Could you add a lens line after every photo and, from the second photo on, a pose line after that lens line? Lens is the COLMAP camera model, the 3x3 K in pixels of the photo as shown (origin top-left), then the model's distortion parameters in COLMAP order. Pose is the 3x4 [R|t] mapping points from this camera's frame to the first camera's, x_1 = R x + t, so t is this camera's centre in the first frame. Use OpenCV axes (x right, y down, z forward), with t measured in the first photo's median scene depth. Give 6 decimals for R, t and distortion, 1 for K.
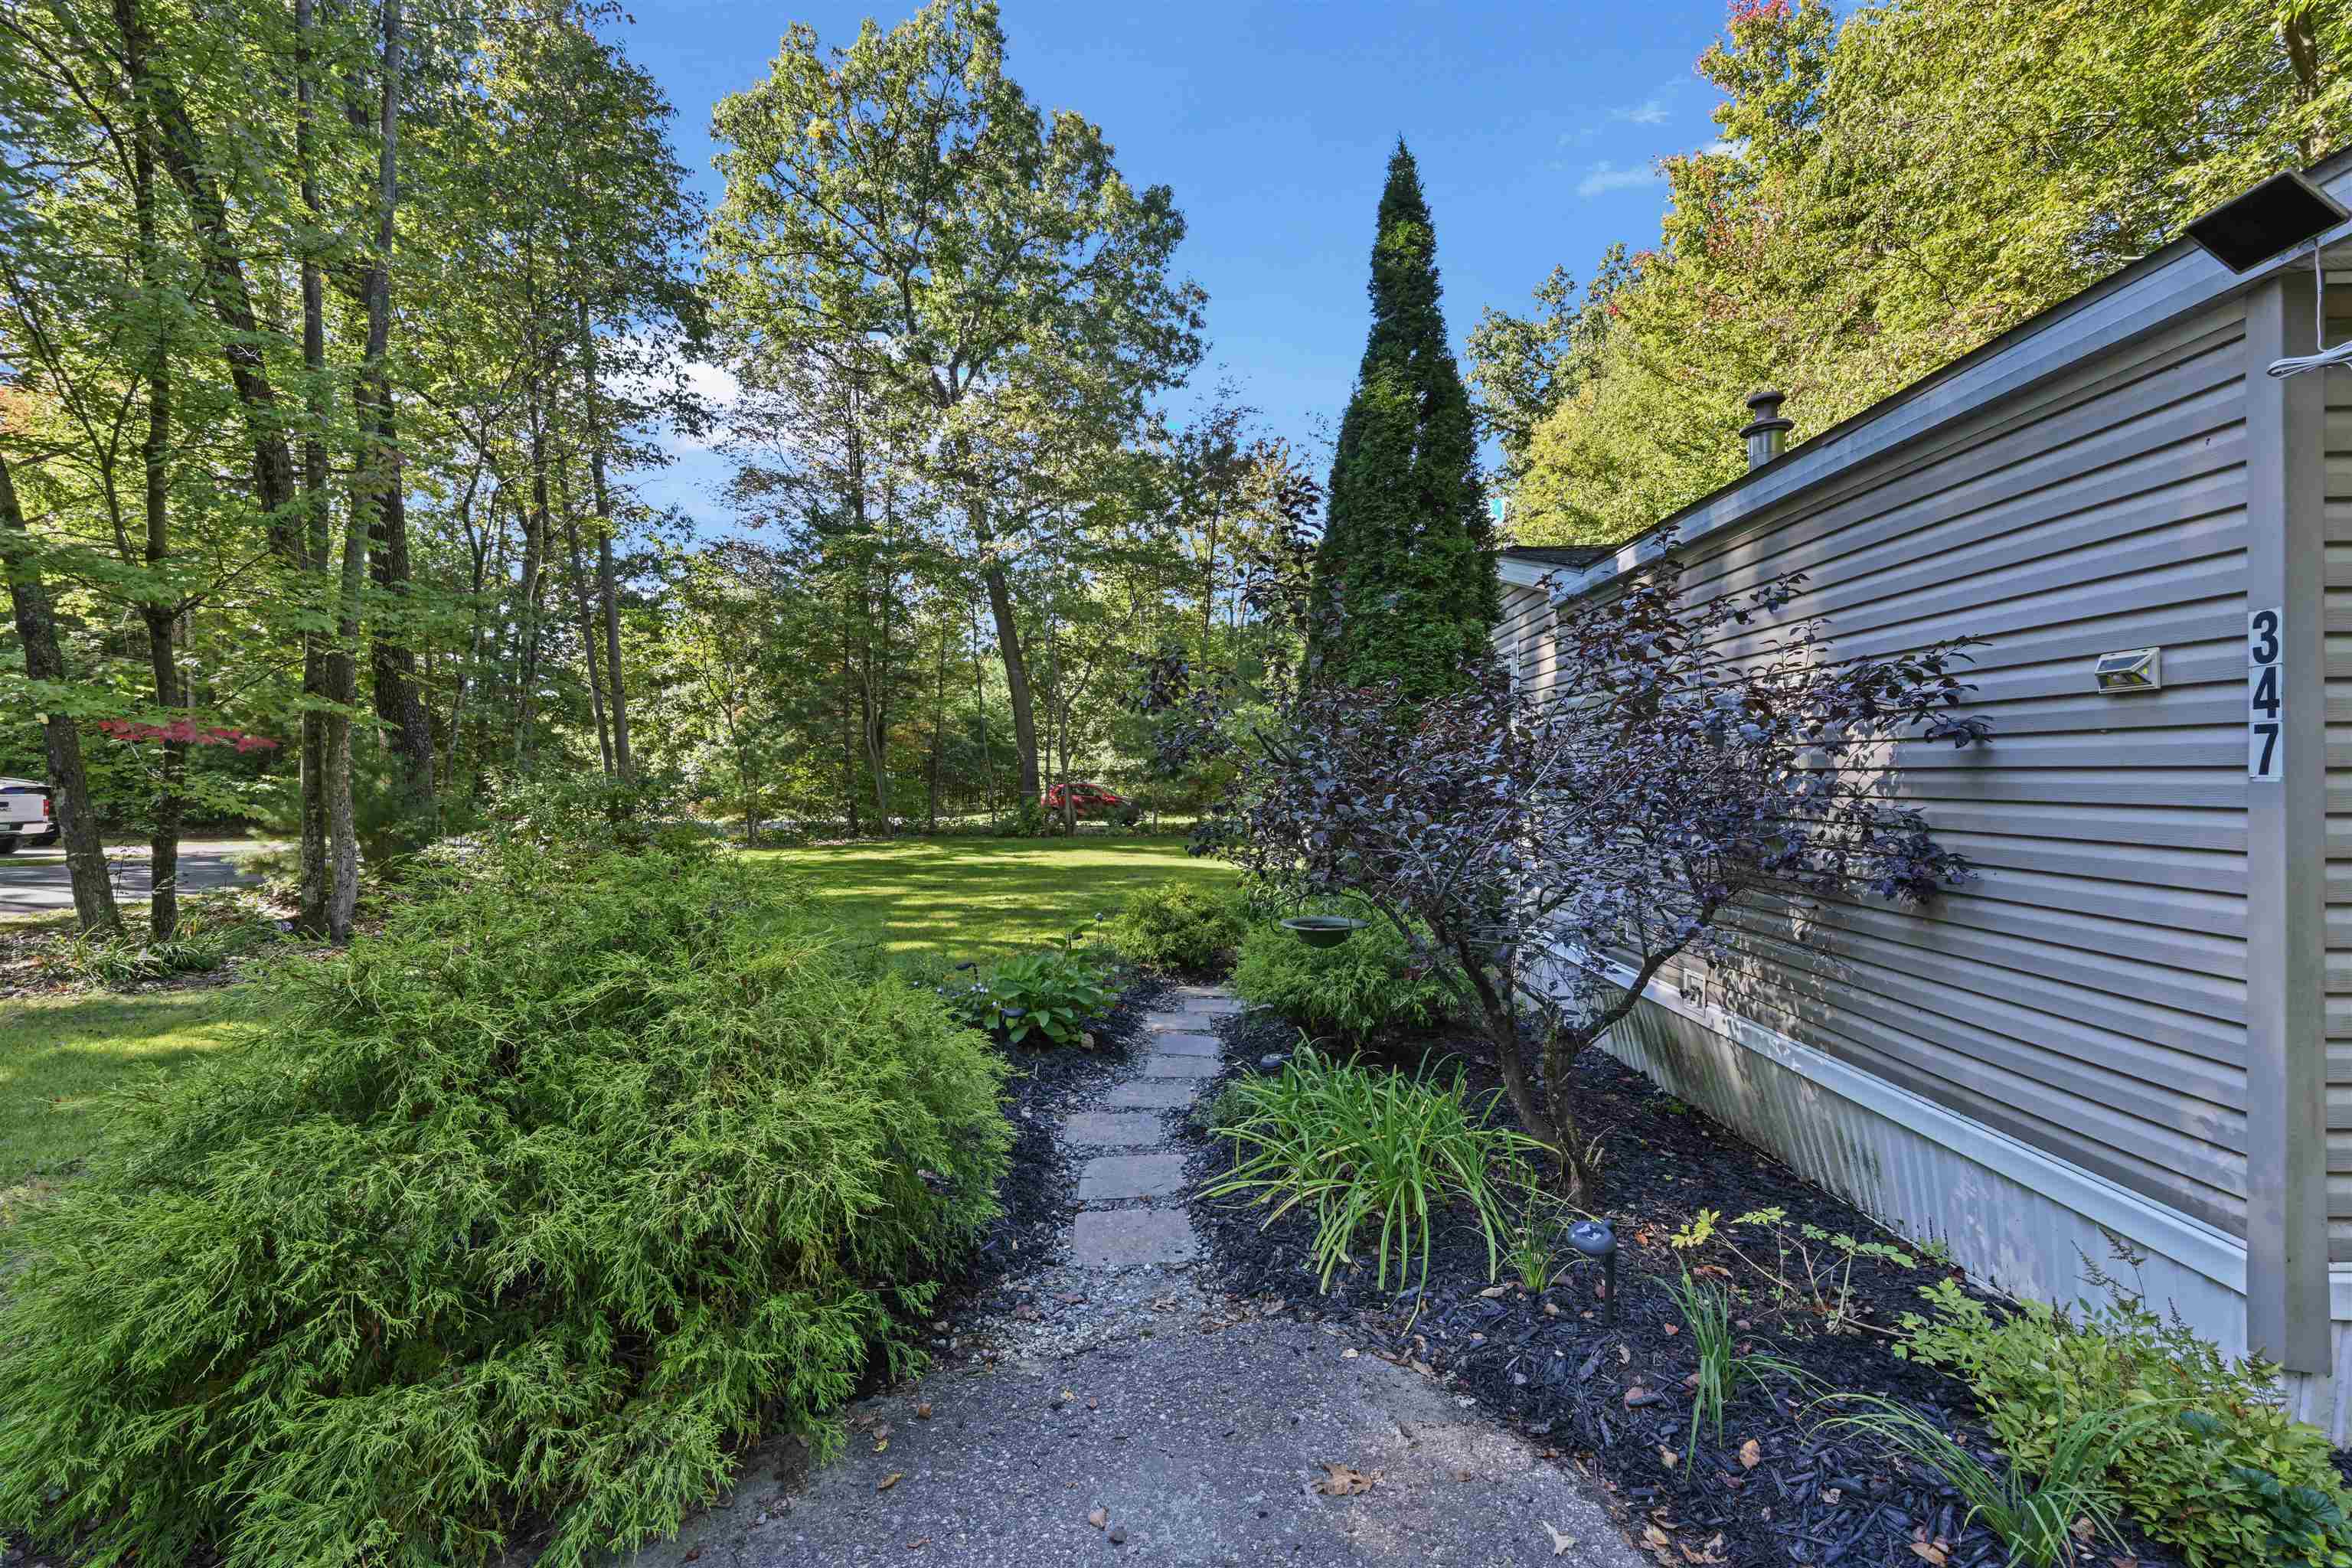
lens RADIAL K [[947.9, 0, 1176.0], [0, 947.9, 784.0], [0, 0, 1]] dist [0.000318, 0.000022]
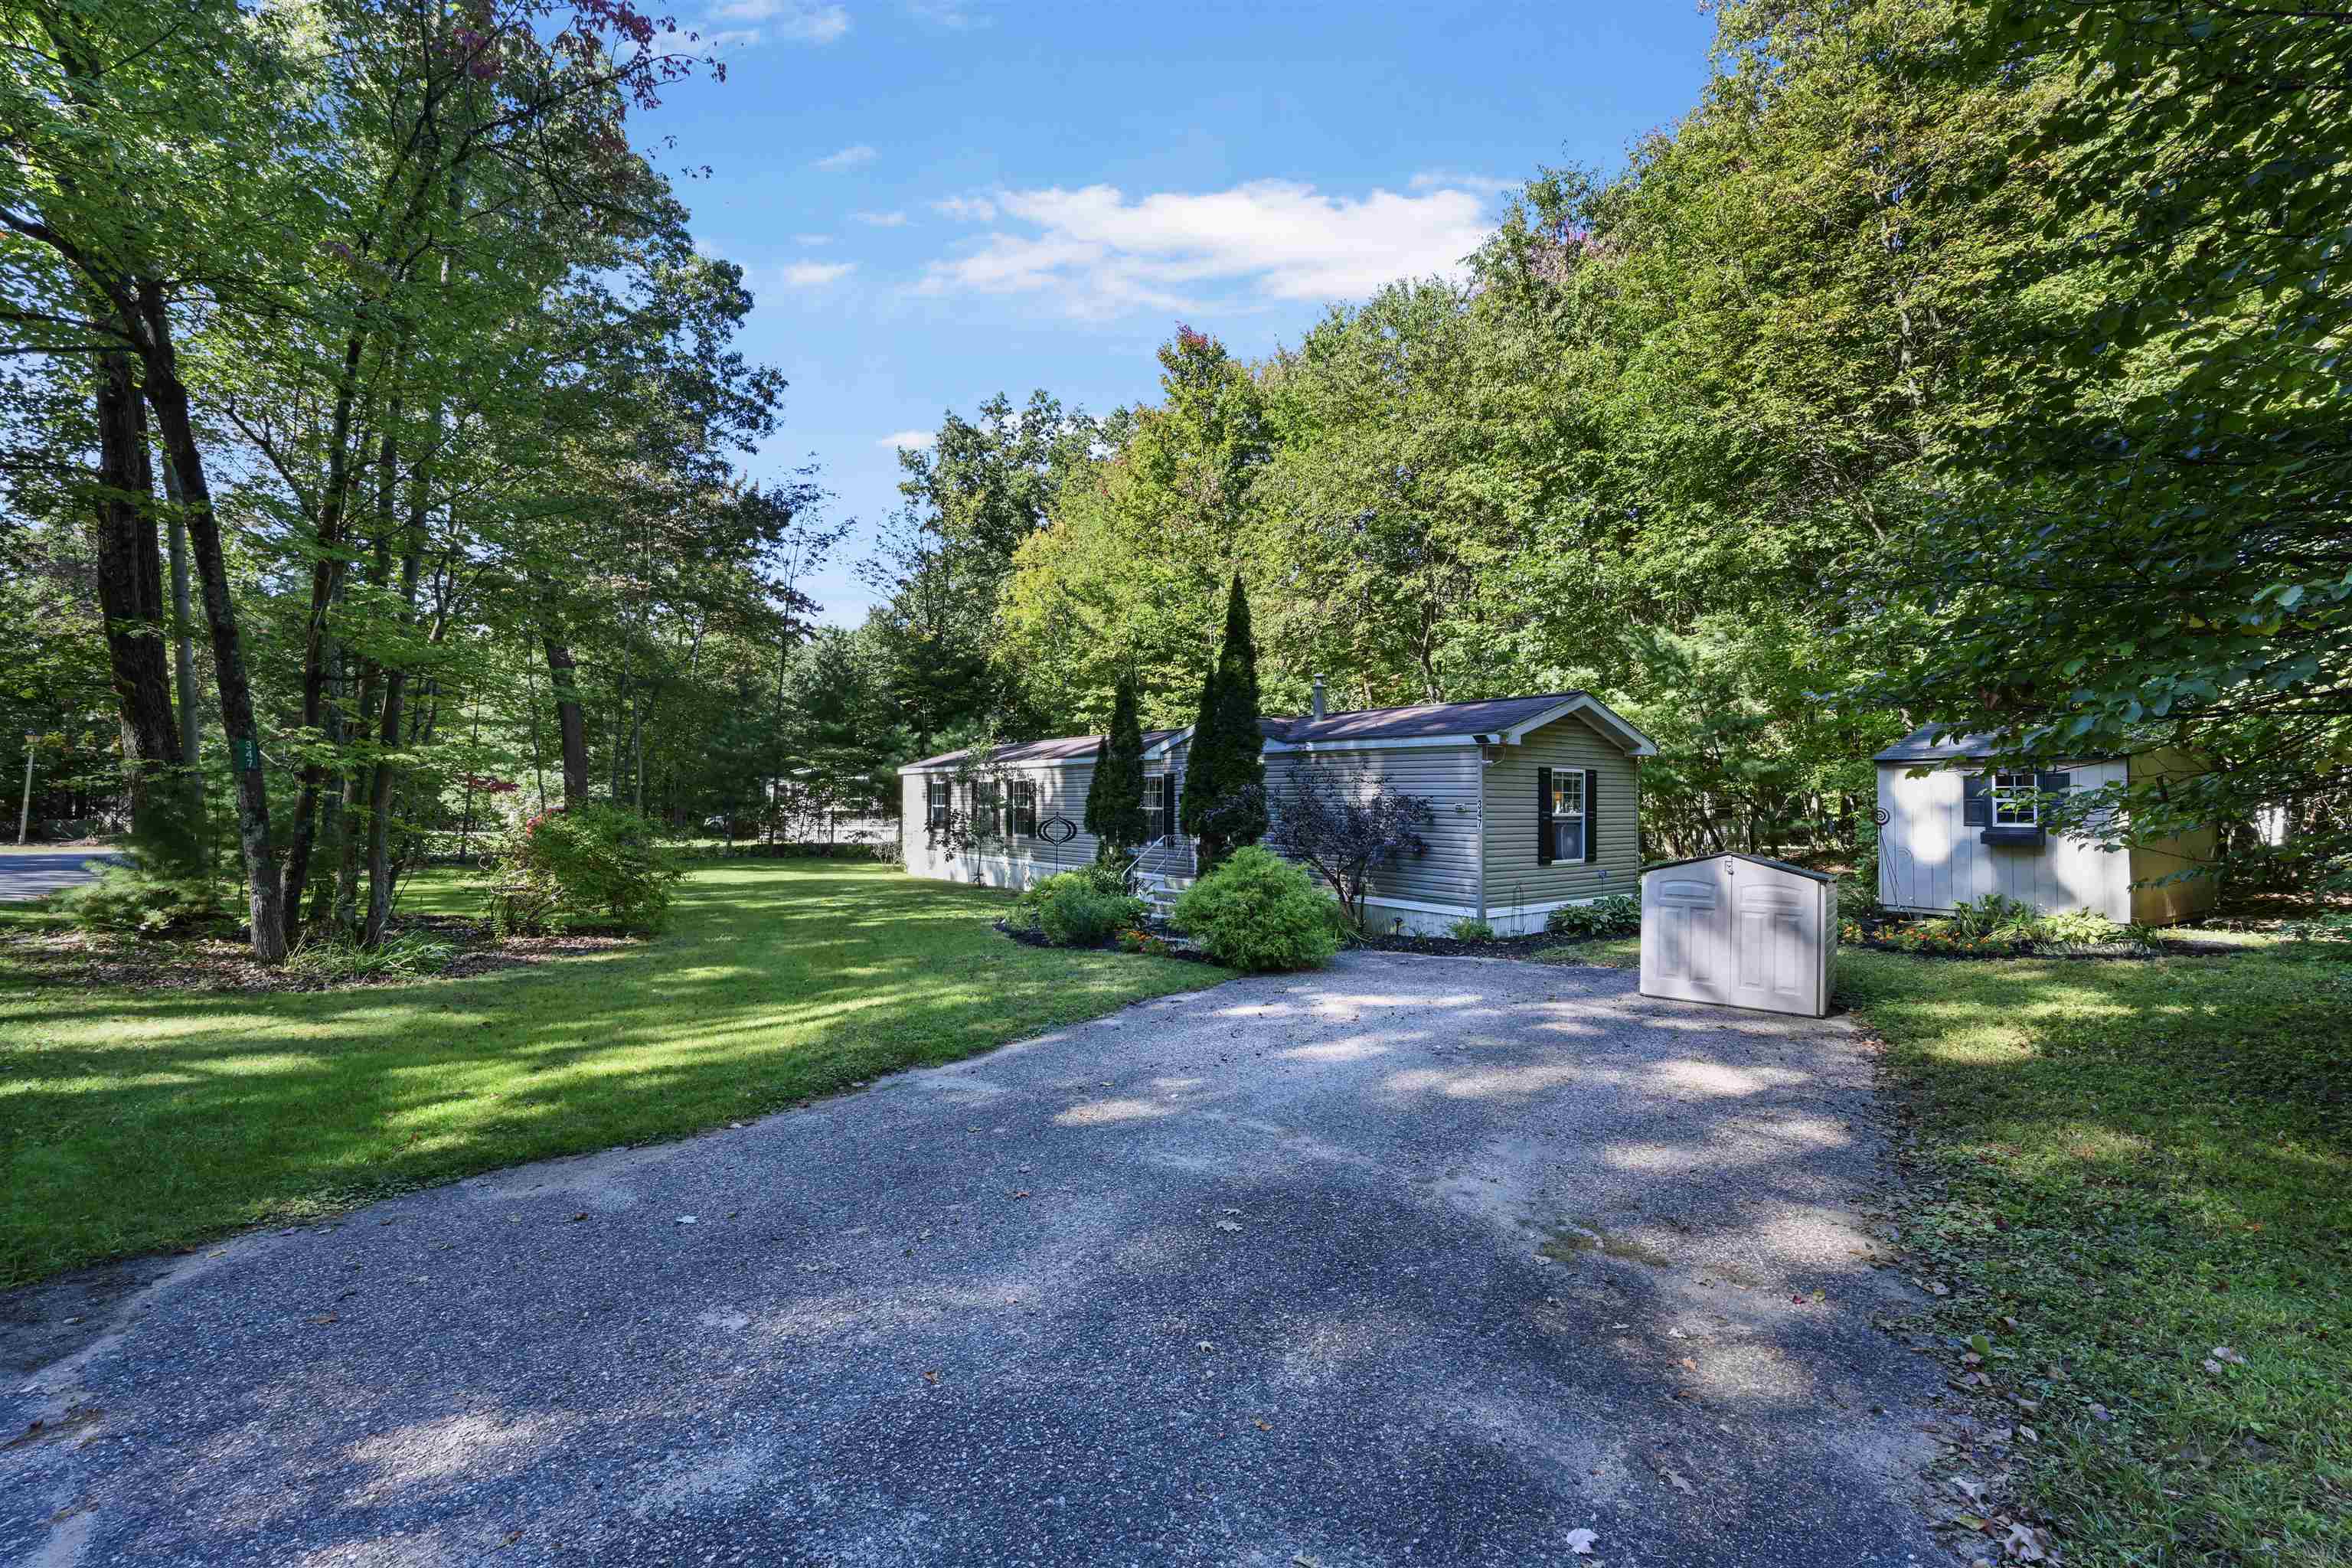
lens RADIAL K [[961.5, 0, 1180.2], [0, 961.5, 786.7], [0, 0, 1]] dist [0.024854, -0.000024]
pose [[0.769199, 0.015475, 0.638822, -0.325926], [-0.007600, 0.999858, -0.015070, -0.012822], [-0.638964, 0.006737, 0.769207, -0.191726]]
